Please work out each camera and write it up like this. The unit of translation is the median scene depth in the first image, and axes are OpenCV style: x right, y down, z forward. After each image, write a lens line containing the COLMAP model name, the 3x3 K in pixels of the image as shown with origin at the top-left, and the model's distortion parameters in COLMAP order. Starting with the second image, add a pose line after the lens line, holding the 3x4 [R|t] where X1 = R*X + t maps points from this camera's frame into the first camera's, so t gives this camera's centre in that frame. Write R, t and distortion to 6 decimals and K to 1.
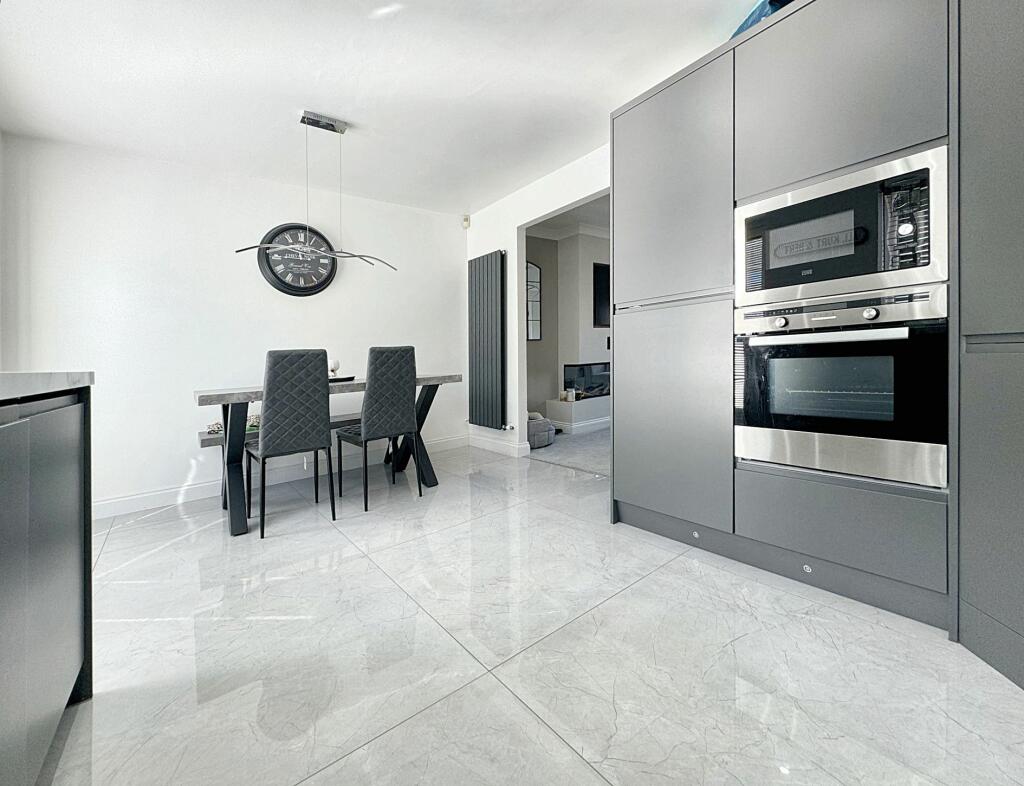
lens RADIAL K [[428.2, 0, 512.7], [0, 428.2, 380.2], [0, 0, 1]] dist [-0.000203, 0.000136]
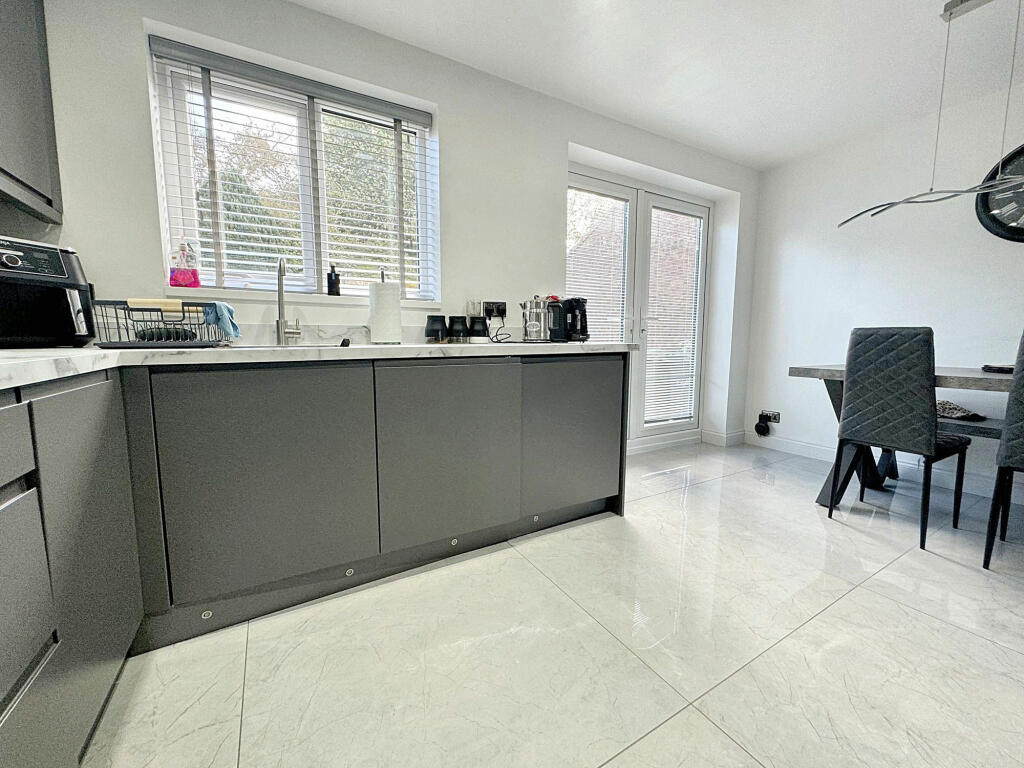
lens RADIAL K [[409.2, 0, 510.6], [0, 409.2, 371.1], [0, 0, 1]] dist [-0.002999, 0.000448]
pose [[-0.134140, 0.131000, -0.982265, 0.362132], [-0.047219, 0.989253, 0.138381, -0.056052], [0.989837, 0.064944, -0.126513, 0.331219]]
